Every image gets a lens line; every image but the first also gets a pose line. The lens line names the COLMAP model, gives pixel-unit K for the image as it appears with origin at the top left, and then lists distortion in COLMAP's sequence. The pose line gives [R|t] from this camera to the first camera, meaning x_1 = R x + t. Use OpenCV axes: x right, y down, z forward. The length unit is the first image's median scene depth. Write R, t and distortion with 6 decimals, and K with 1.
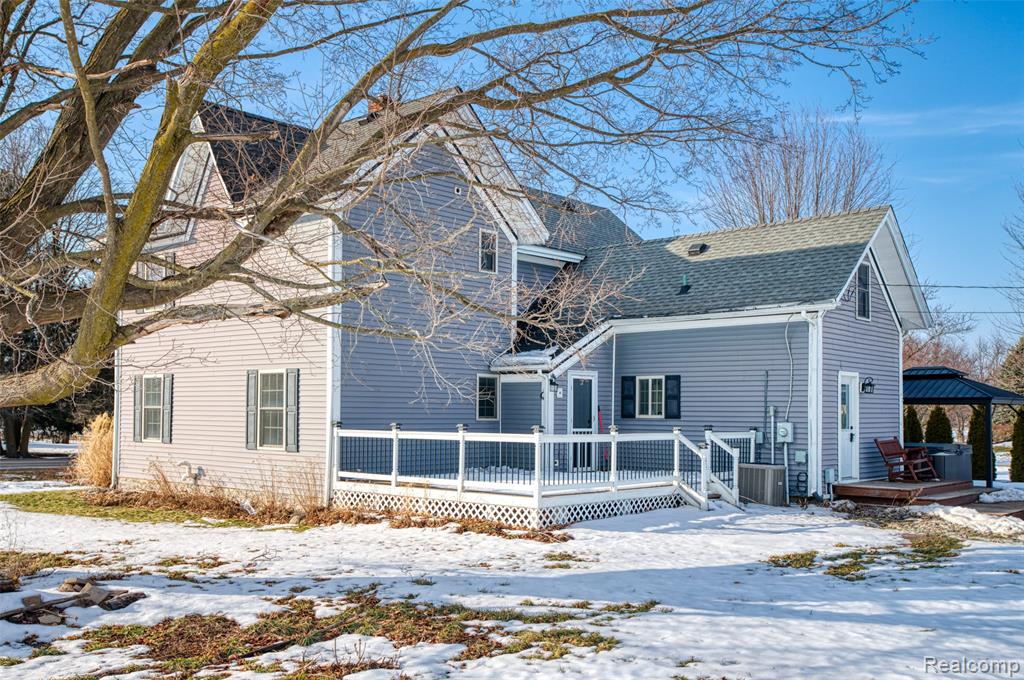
lens RADIAL K [[959.8, 0, 510.8], [0, 959.8, 382.4], [0, 0, 1]] dist [0.082208, 0.001167]
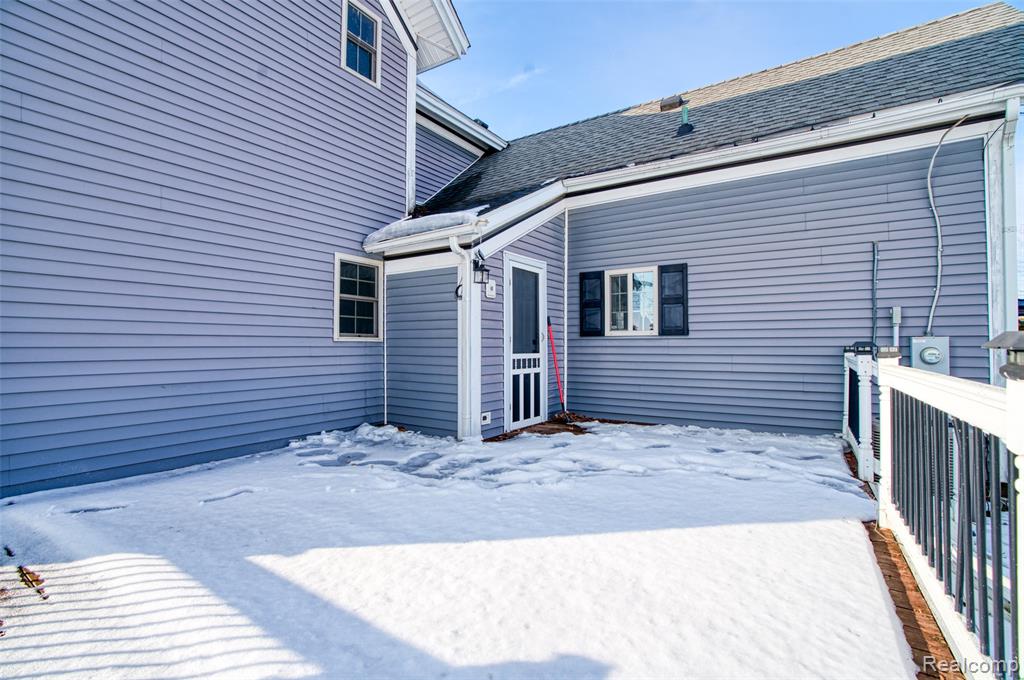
lens RADIAL K [[487.4, 0, 512.0], [0, 487.4, 340.0], [0, 0, 1]] dist [-0.076791, 0.031029]
pose [[0.987244, -0.006907, 0.159067, 0.018332], [0.003962, 0.999815, 0.018826, 0.034379], [-0.159168, -0.017955, 0.987088, 0.712740]]
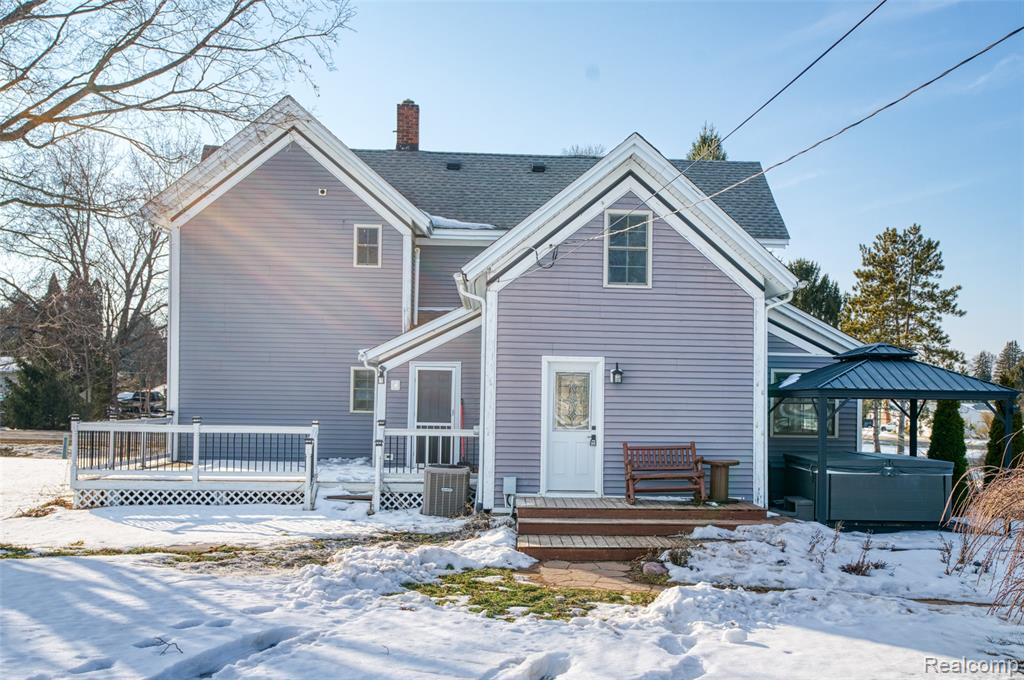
lens RADIAL K [[959.8, 0, 510.8], [0, 959.8, 382.4], [0, 0, 1]] dist [0.082208, 0.001167]
pose [[0.720303, -0.005803, -0.693635, 0.795679], [0.010269, 0.999945, 0.002298, 0.007116], [0.693583, -0.008779, 0.720323, 0.373790]]
